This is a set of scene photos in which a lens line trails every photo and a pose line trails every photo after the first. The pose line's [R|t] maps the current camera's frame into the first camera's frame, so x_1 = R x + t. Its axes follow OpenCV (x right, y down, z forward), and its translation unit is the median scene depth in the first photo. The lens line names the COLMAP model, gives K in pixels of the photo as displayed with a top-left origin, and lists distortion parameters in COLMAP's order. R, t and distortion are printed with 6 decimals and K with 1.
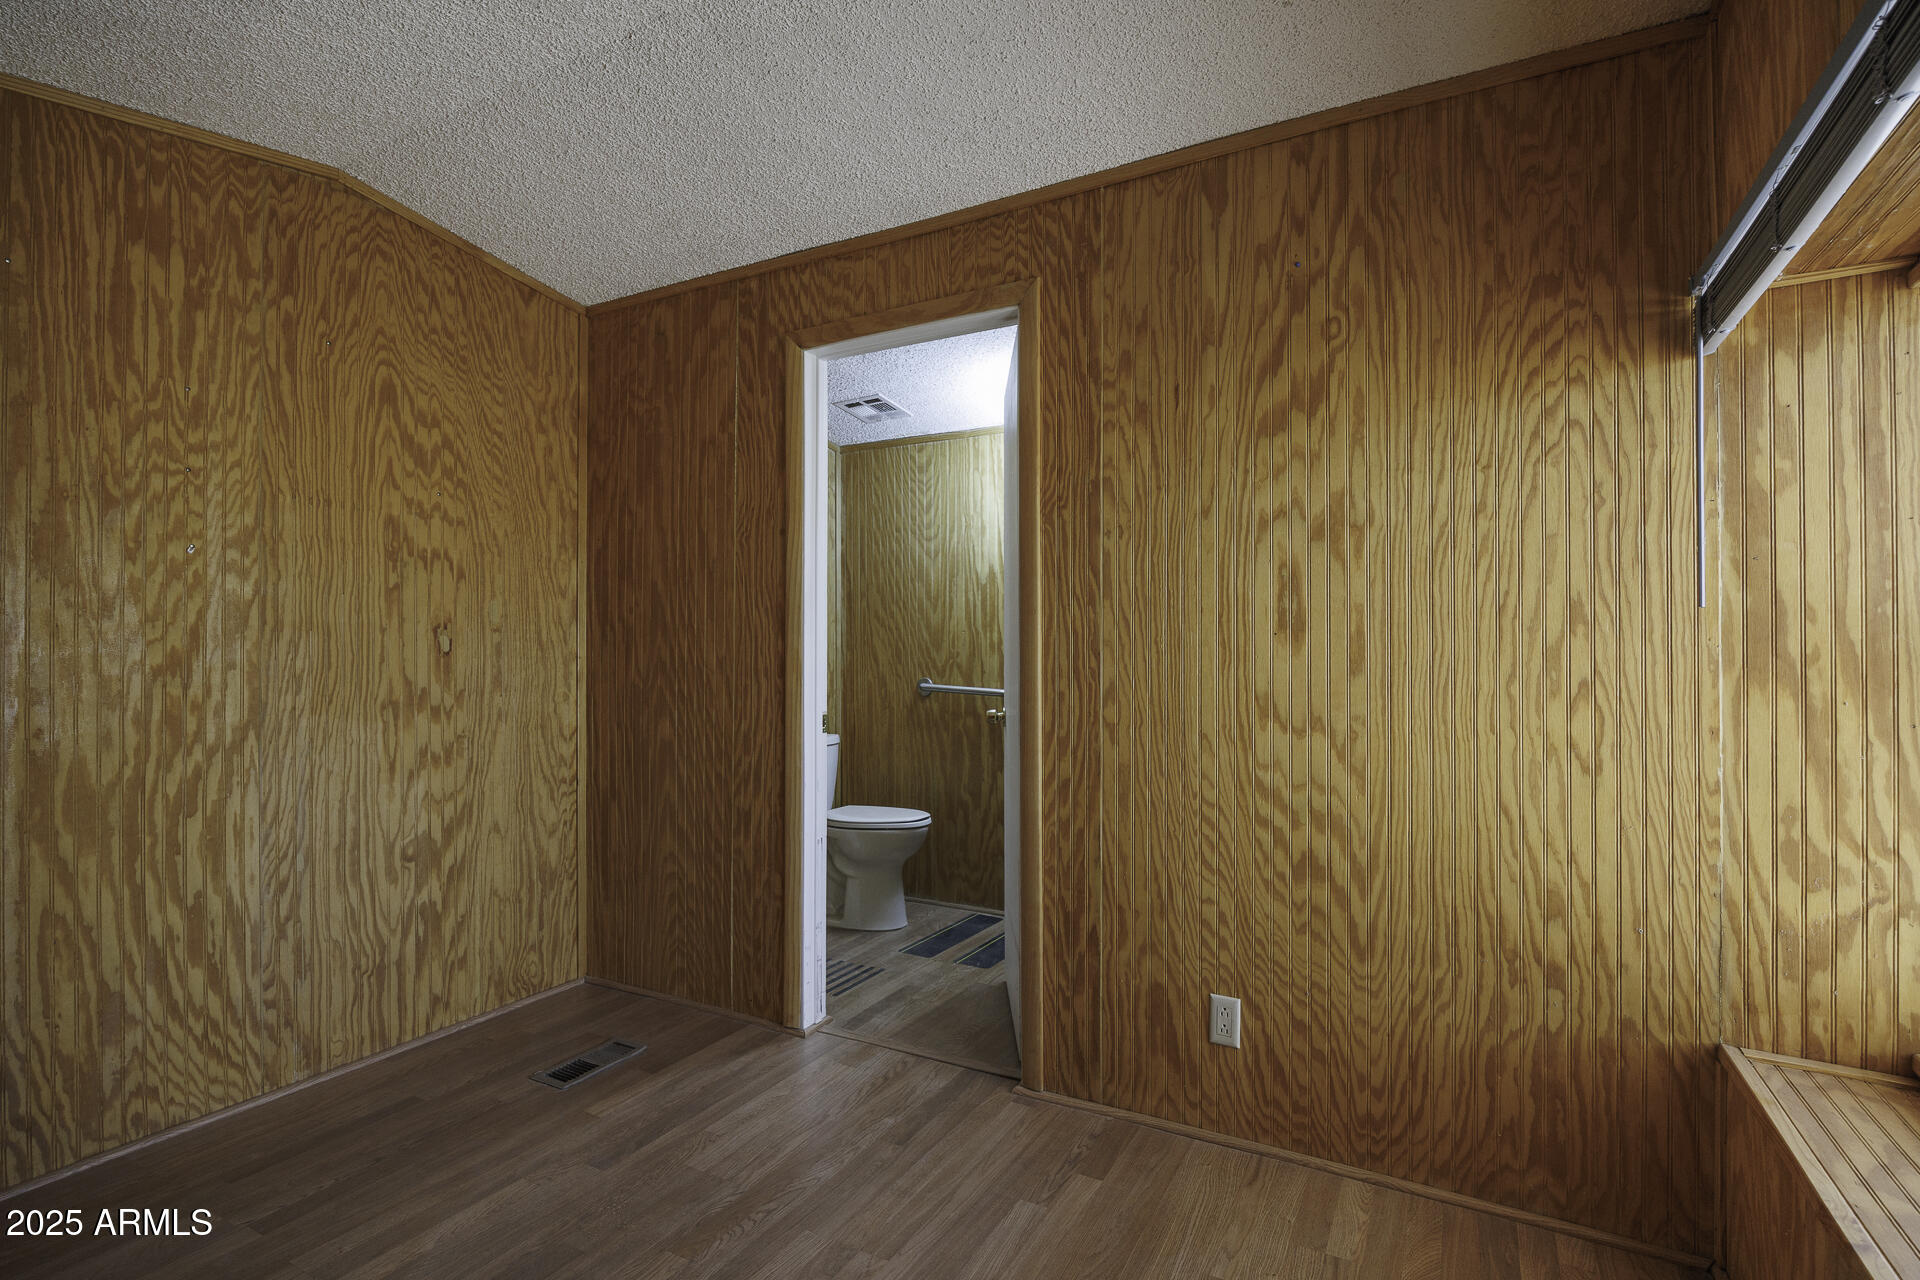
lens RADIAL K [[921.4, 0, 959.9], [0, 921.4, 641.9], [0, 0, 1]] dist [-0.008465, 0.000334]
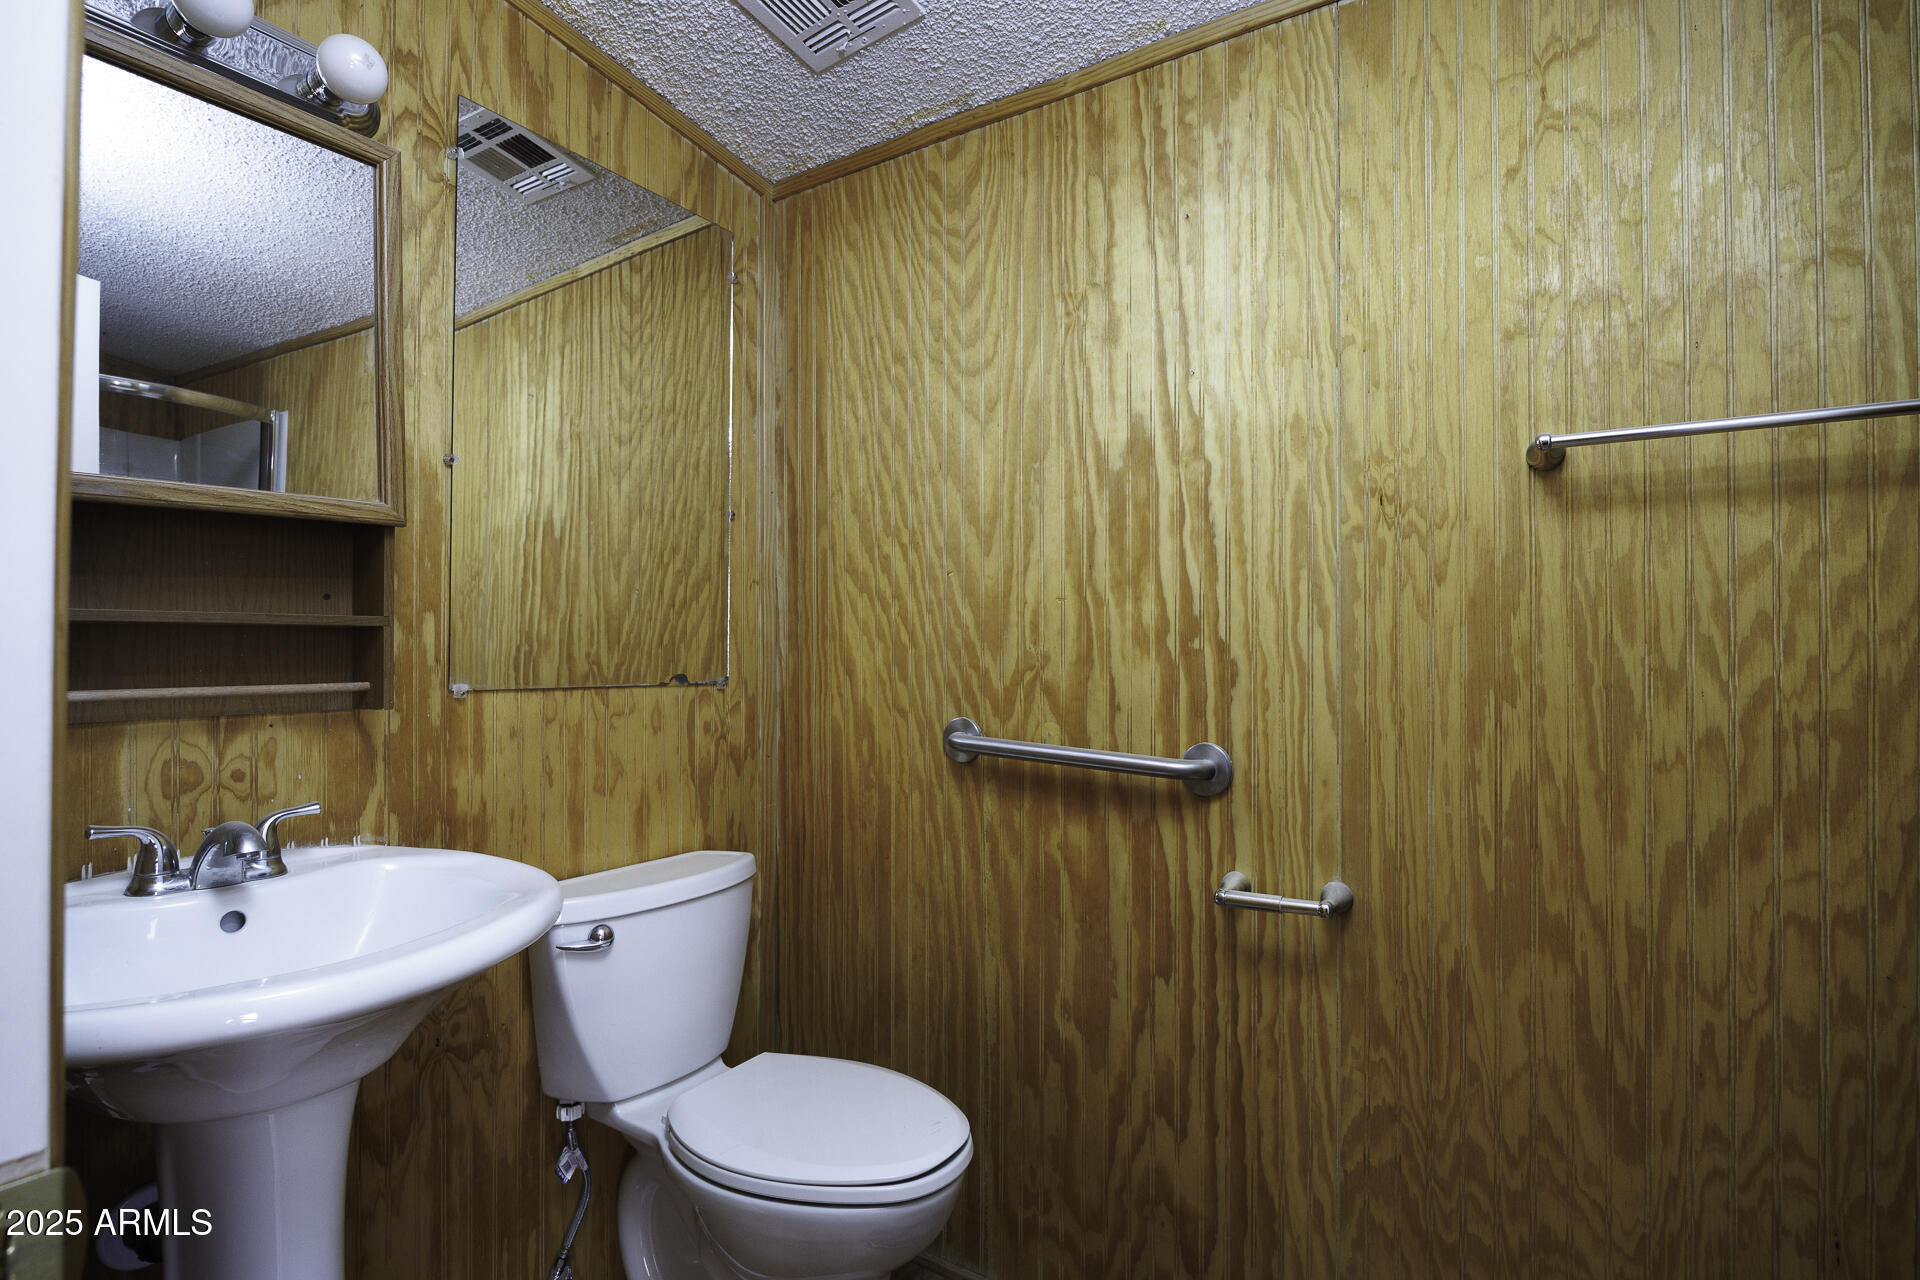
lens RADIAL K [[921.4, 0, 960.7], [0, 921.4, 646.2], [0, 0, 1]] dist [-0.008465, 0.000334]
pose [[0.996705, -0.000728, -0.081108, -0.006446], [0.000046, 0.999965, -0.008407, 0.011029], [0.081111, 0.008375, 0.996670, 0.600390]]
